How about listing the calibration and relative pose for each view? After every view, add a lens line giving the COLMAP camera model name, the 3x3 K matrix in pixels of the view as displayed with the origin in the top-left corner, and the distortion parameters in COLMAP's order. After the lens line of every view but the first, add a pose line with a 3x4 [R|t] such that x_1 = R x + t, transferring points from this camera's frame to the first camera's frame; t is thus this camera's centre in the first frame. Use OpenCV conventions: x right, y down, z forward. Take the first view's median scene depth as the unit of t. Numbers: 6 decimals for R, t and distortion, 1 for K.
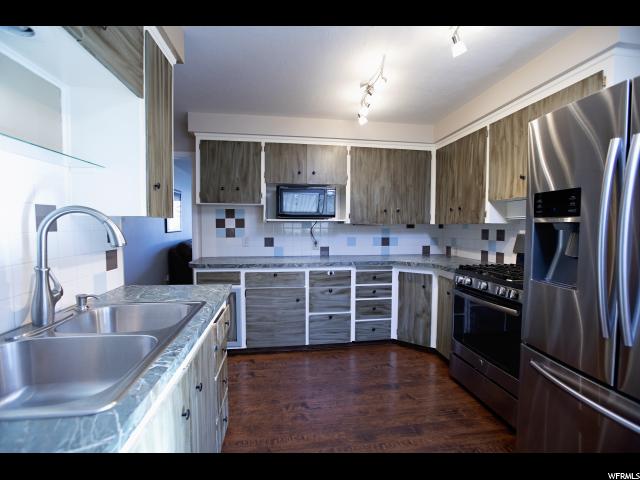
lens RADIAL K [[305.4, 0, 320.0], [0, 305.4, 240.0], [0, 0, 1]] dist [-0.056100, 0.000051]
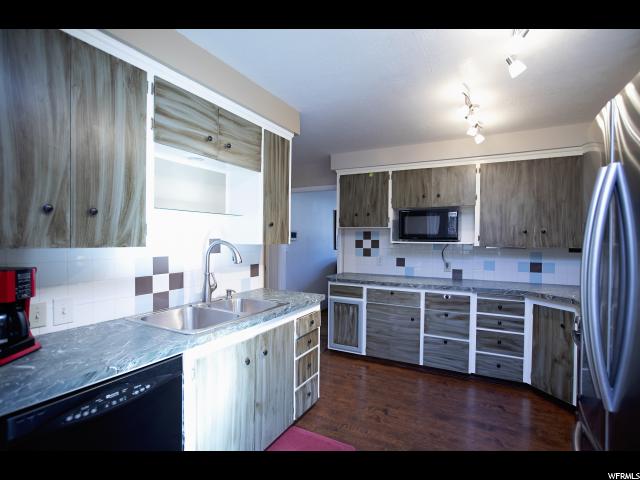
lens RADIAL K [[336.9, 0, 320.0], [0, 336.9, 240.0], [0, 0, 1]] dist [-0.003838, 0.000170]
pose [[0.800402, 0.006214, -0.599431, 0.350755], [-0.032222, 0.998947, -0.032669, -0.025591], [0.598596, 0.045464, 0.799760, -0.122069]]
